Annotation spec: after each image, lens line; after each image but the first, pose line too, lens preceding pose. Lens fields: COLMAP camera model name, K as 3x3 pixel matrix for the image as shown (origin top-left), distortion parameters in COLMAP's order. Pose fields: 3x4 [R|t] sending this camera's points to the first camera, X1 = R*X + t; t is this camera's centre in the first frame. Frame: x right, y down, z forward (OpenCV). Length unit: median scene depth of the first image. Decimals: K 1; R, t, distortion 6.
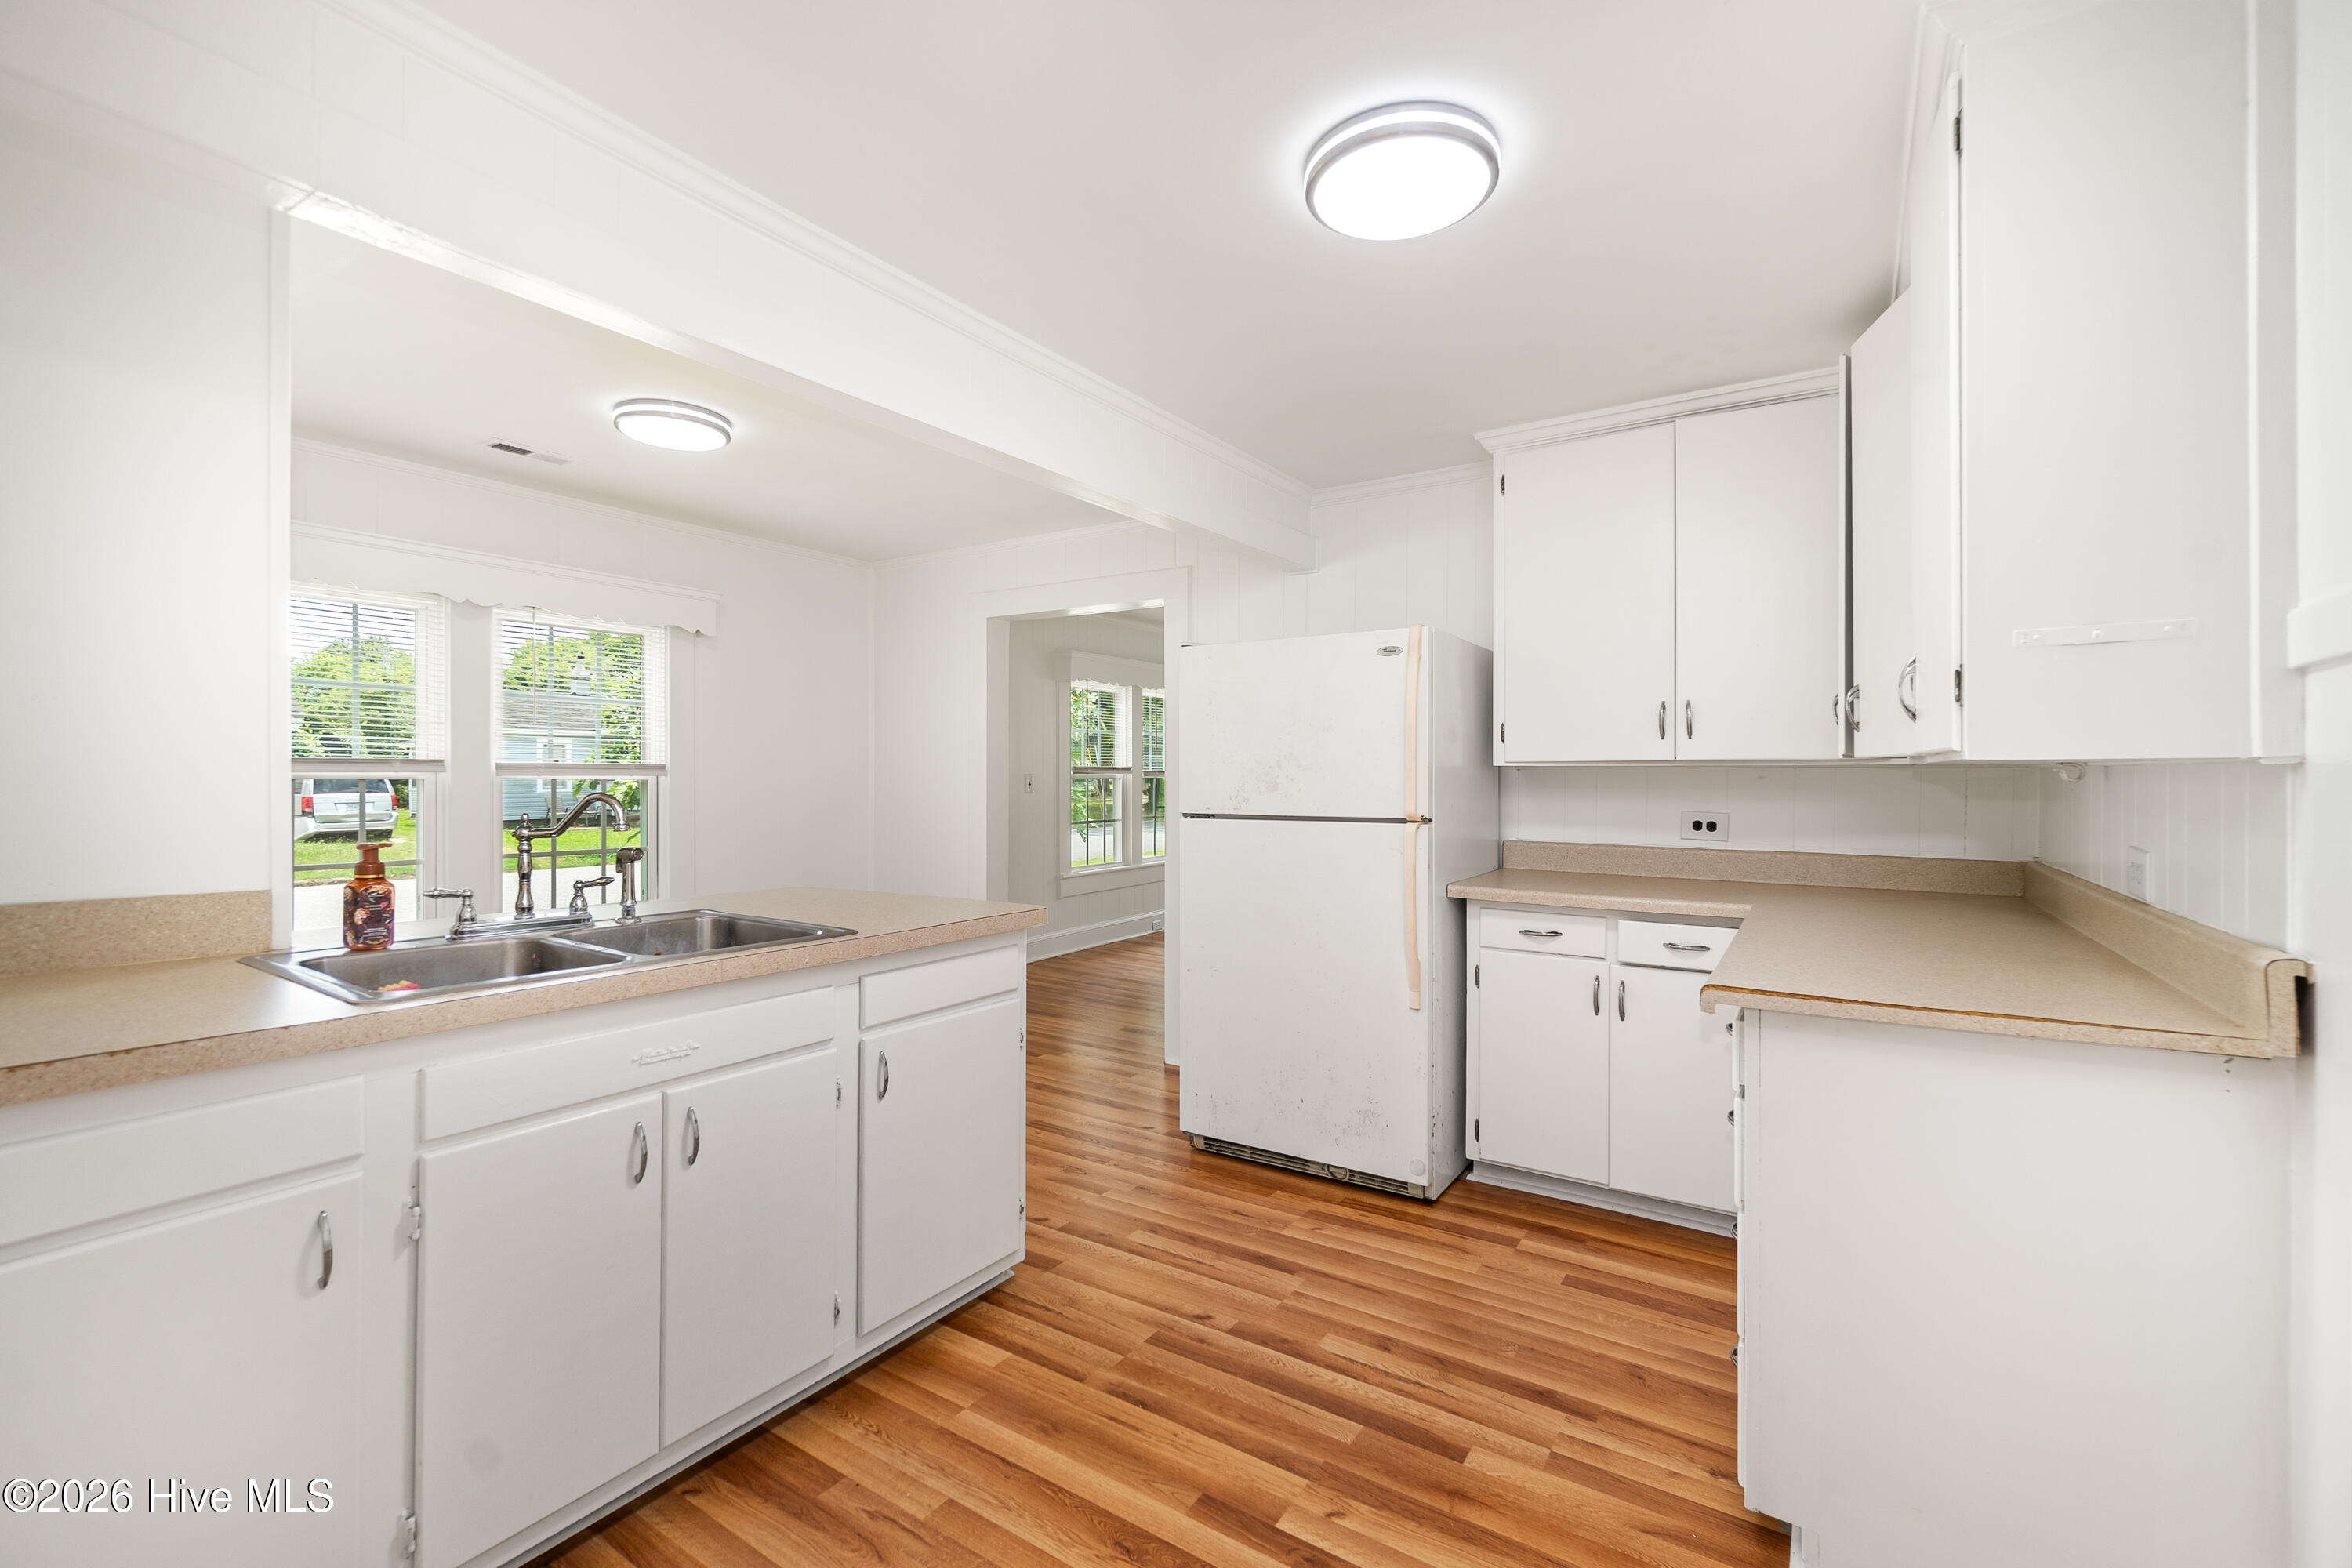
lens RADIAL K [[1015.3, 0, 1168.6], [0, 1015.3, 782.9], [0, 0, 1]] dist [-0.007711, 0.000521]
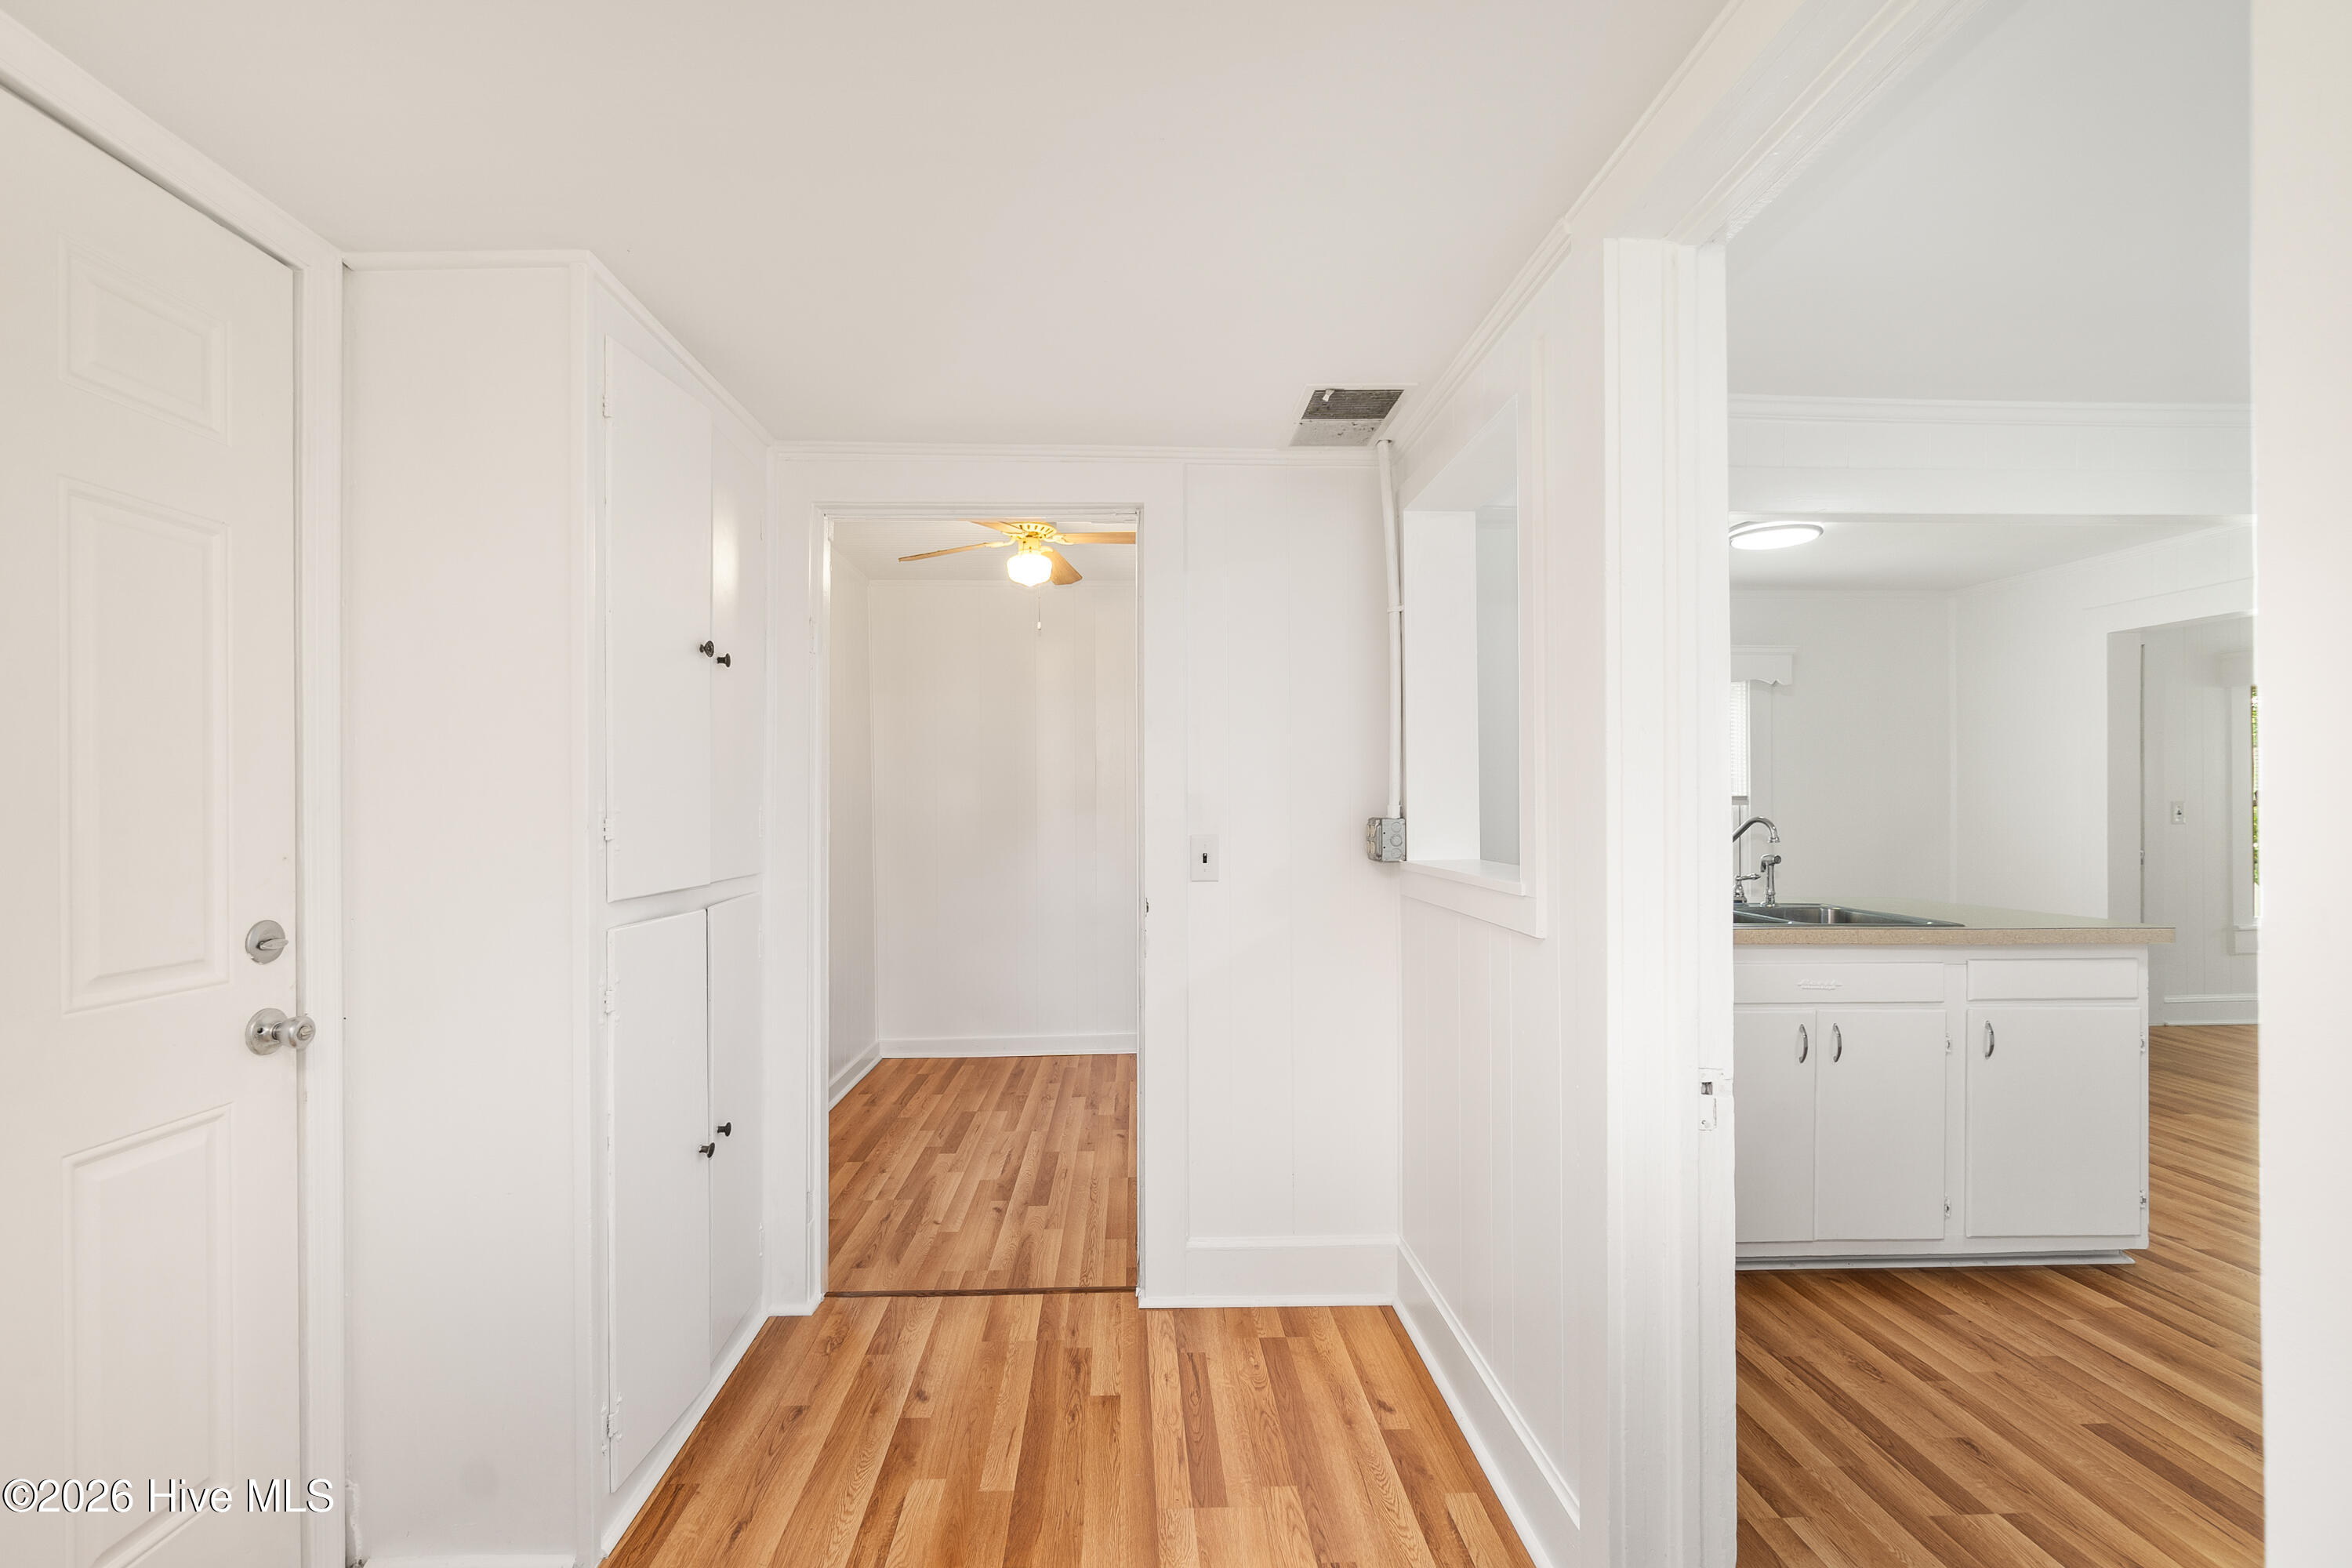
lens RADIAL K [[1014.7, 0, 1148.2], [0, 1014.7, 804.6], [0, 0, 1]] dist [-0.000397, -0.000441]
pose [[0.588368, -0.002372, -0.808590, 0.115464], [-0.001928, 0.999989, -0.004337, -0.000887], [0.808591, 0.004111, 0.588356, -0.547907]]
